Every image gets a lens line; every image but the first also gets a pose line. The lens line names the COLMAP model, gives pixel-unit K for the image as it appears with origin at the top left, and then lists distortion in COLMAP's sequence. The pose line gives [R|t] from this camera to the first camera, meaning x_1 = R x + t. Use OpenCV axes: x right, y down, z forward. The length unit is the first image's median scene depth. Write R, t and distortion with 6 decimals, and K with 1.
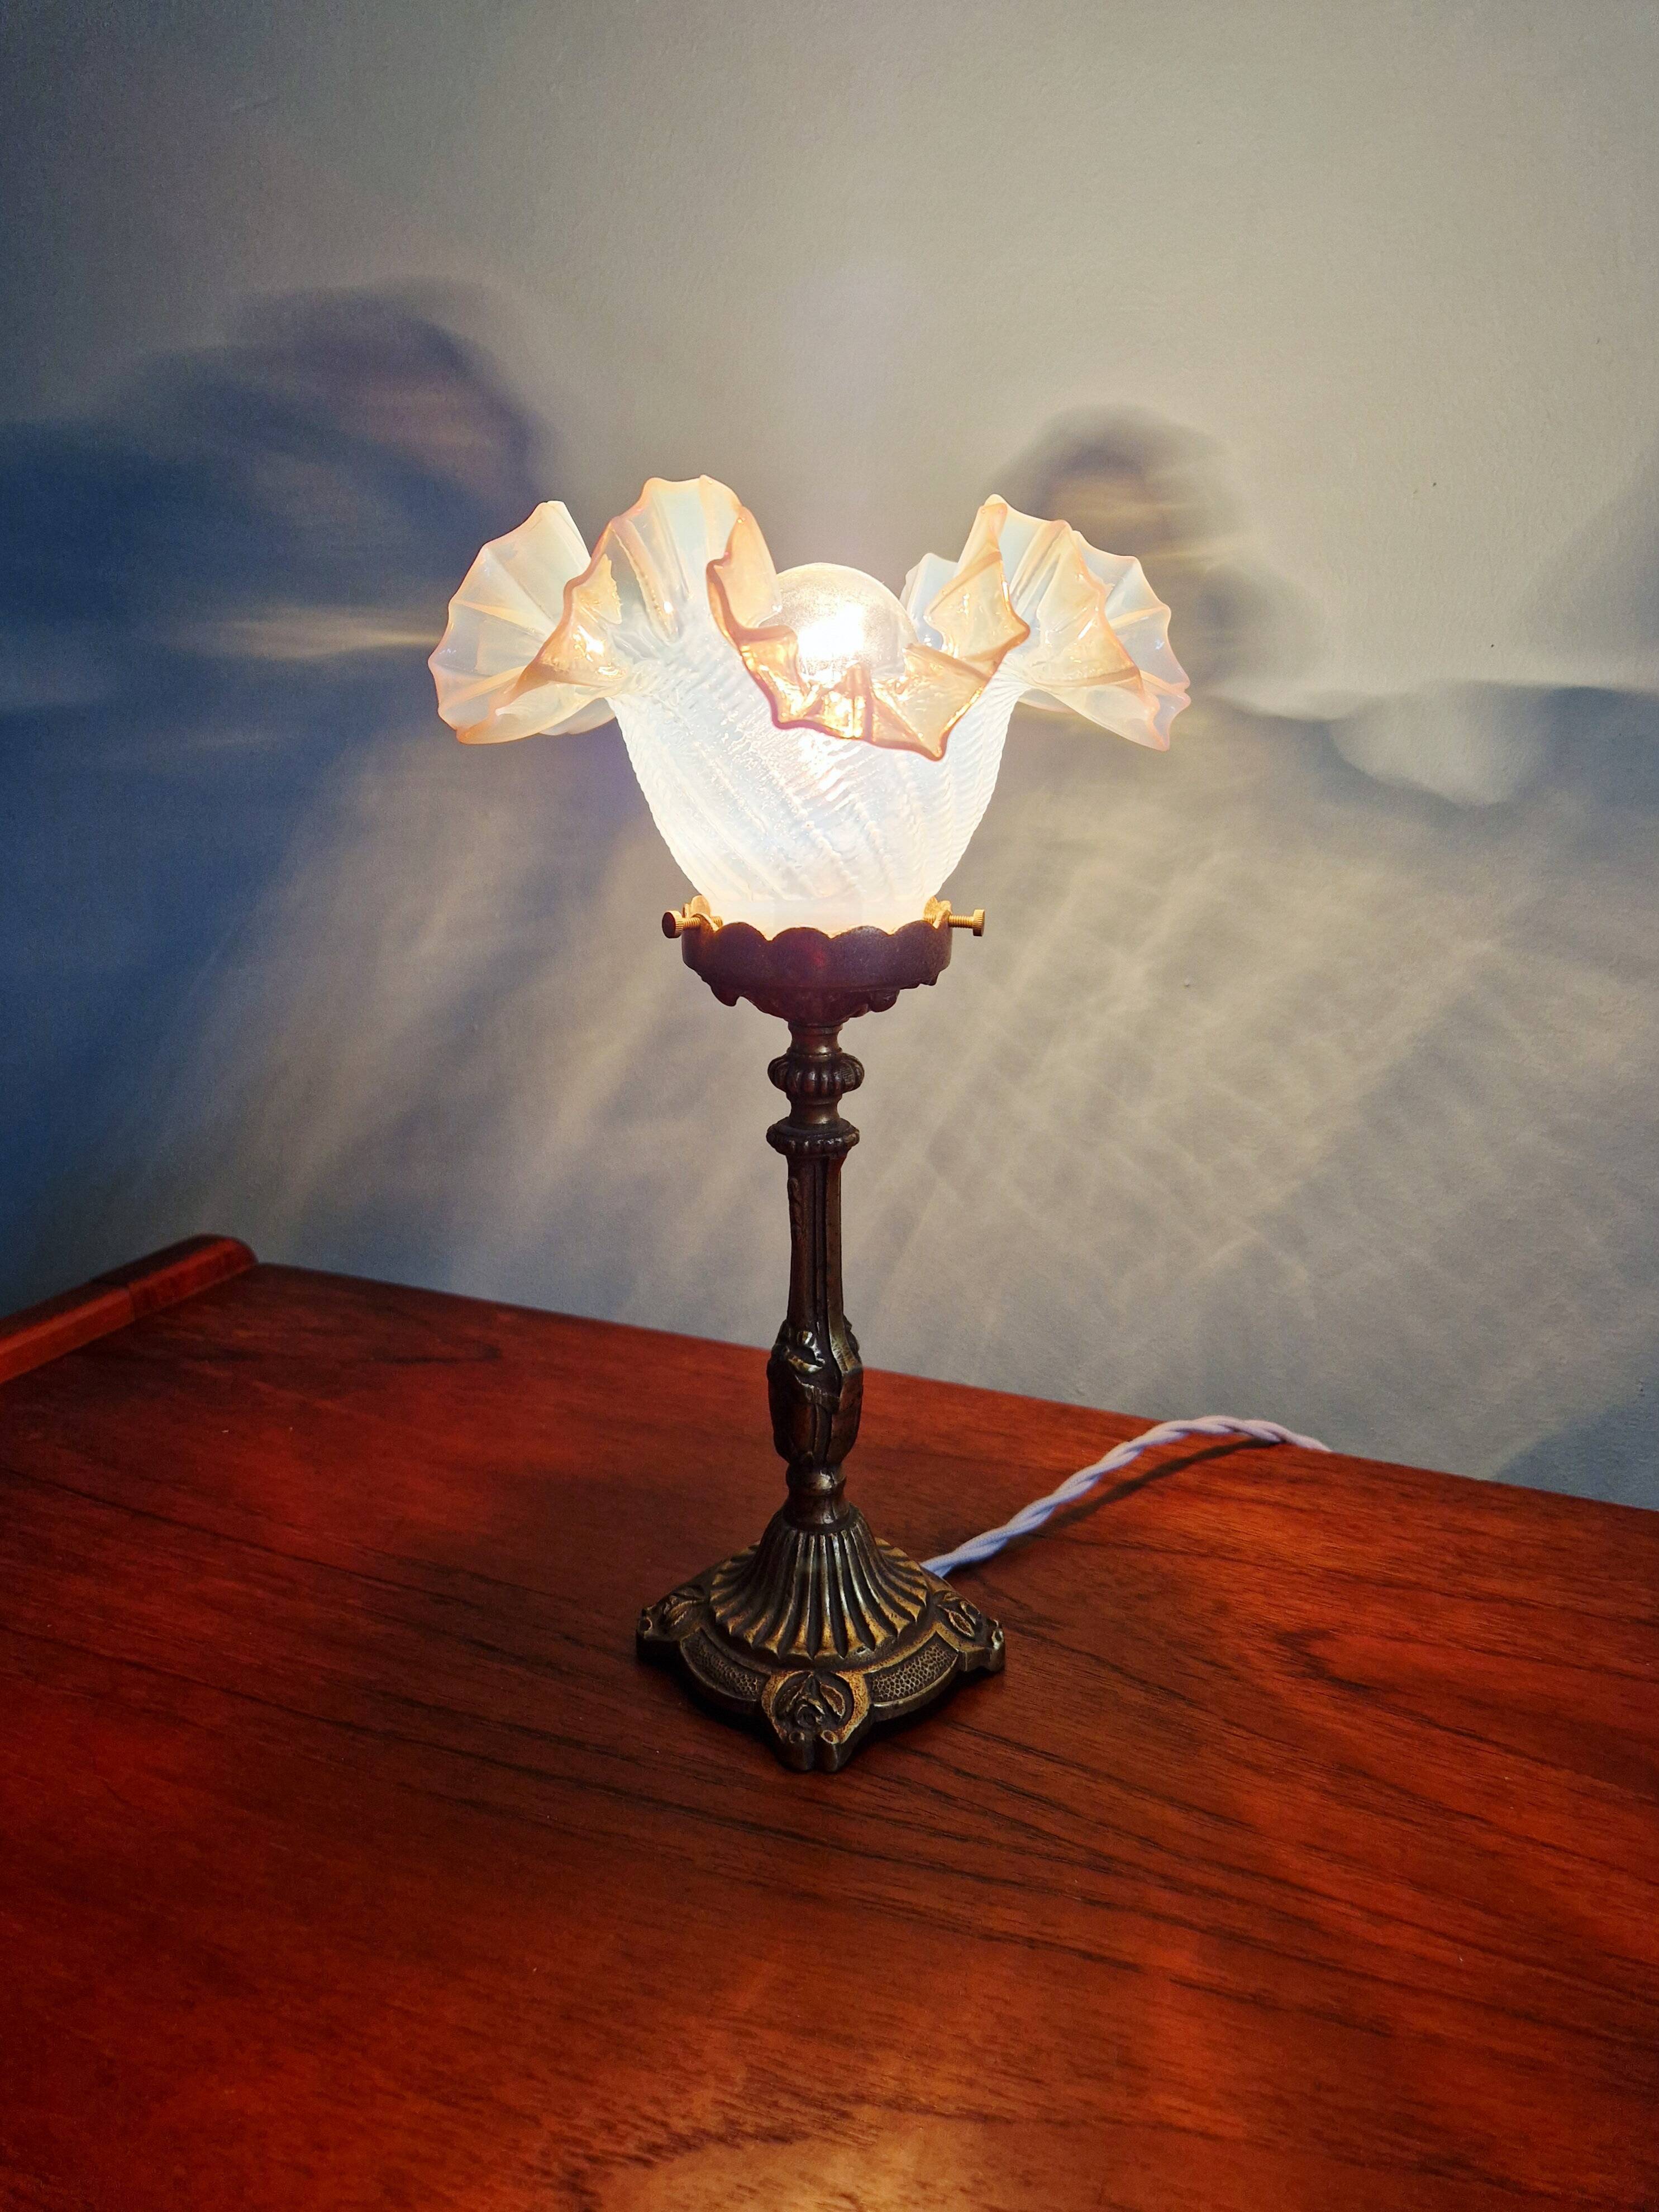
lens RADIAL K [[1536.9, 0, 818.8], [0, 1536.9, 1108.8], [0, 0, 1]] dist [0.069521, -0.061081]
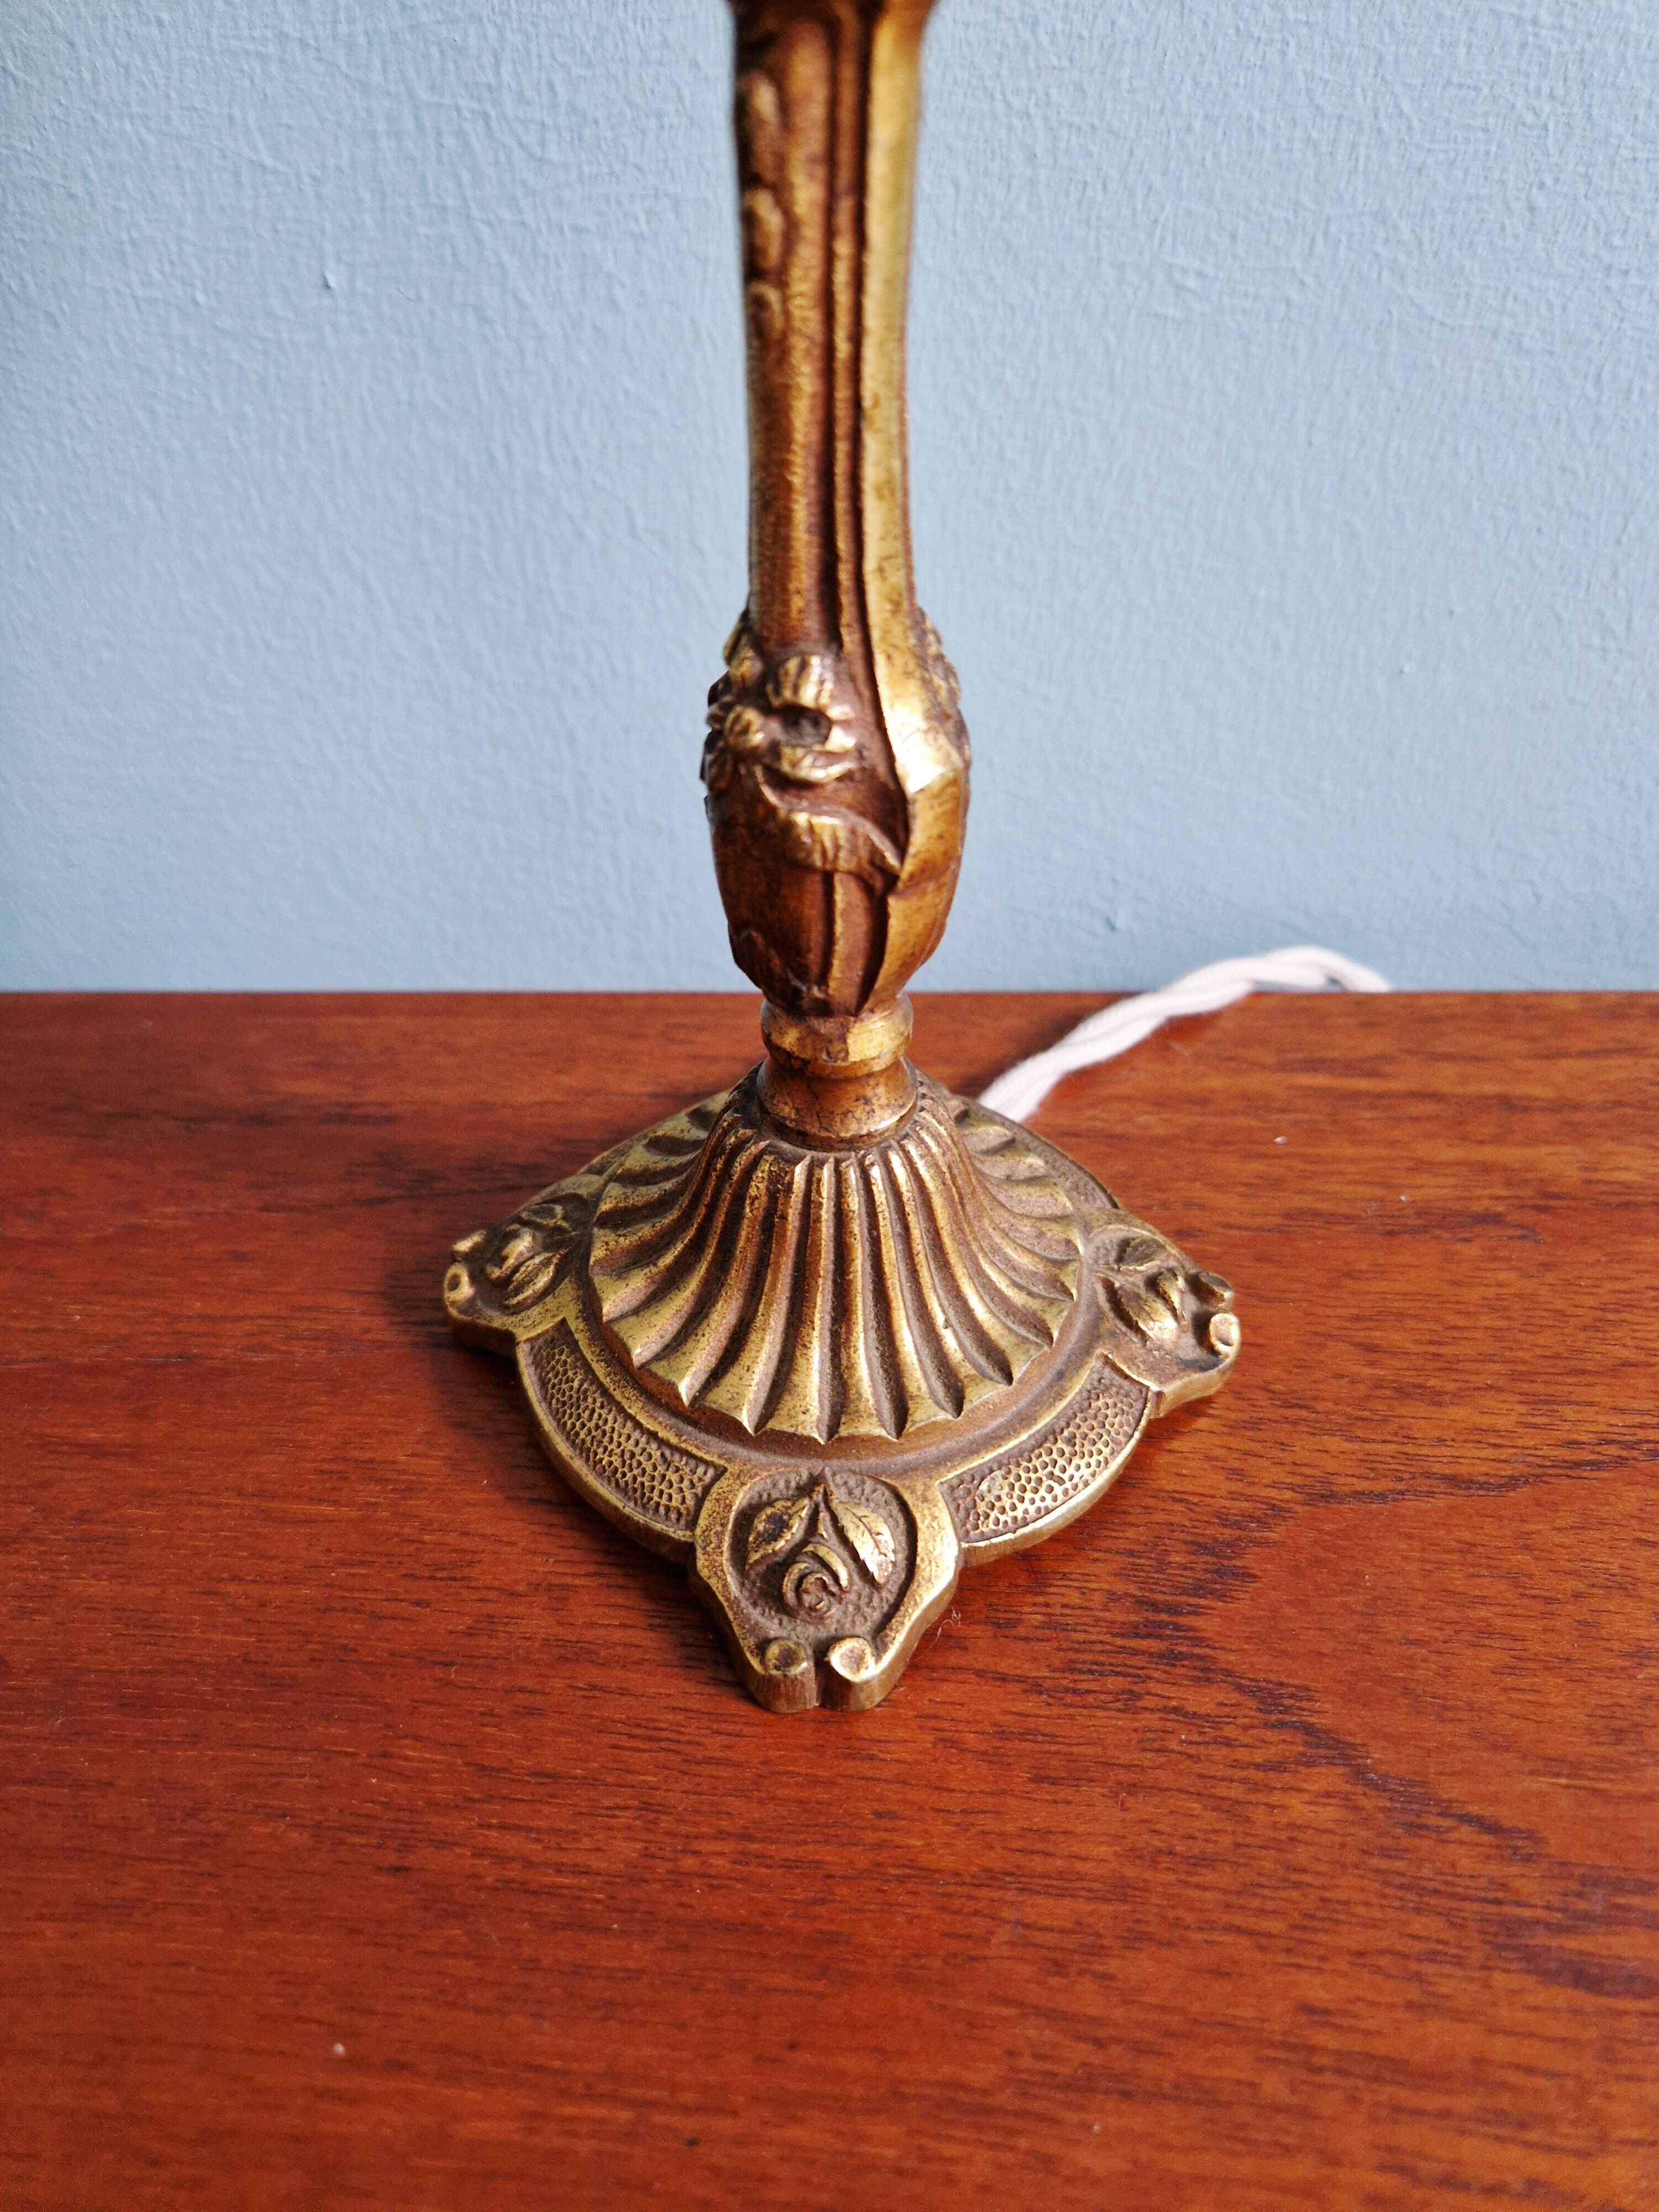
lens RADIAL K [[1549.9, 0, 804.0], [0, 1549.9, 1096.0], [0, 0, 1]] dist [0.015075, -0.026250]
pose [[0.940423, -0.253989, 0.226040, -0.056130], [0.126527, 0.878489, 0.460704, 0.004489], [-0.315588, -0.404657, 0.858287, 0.949011]]
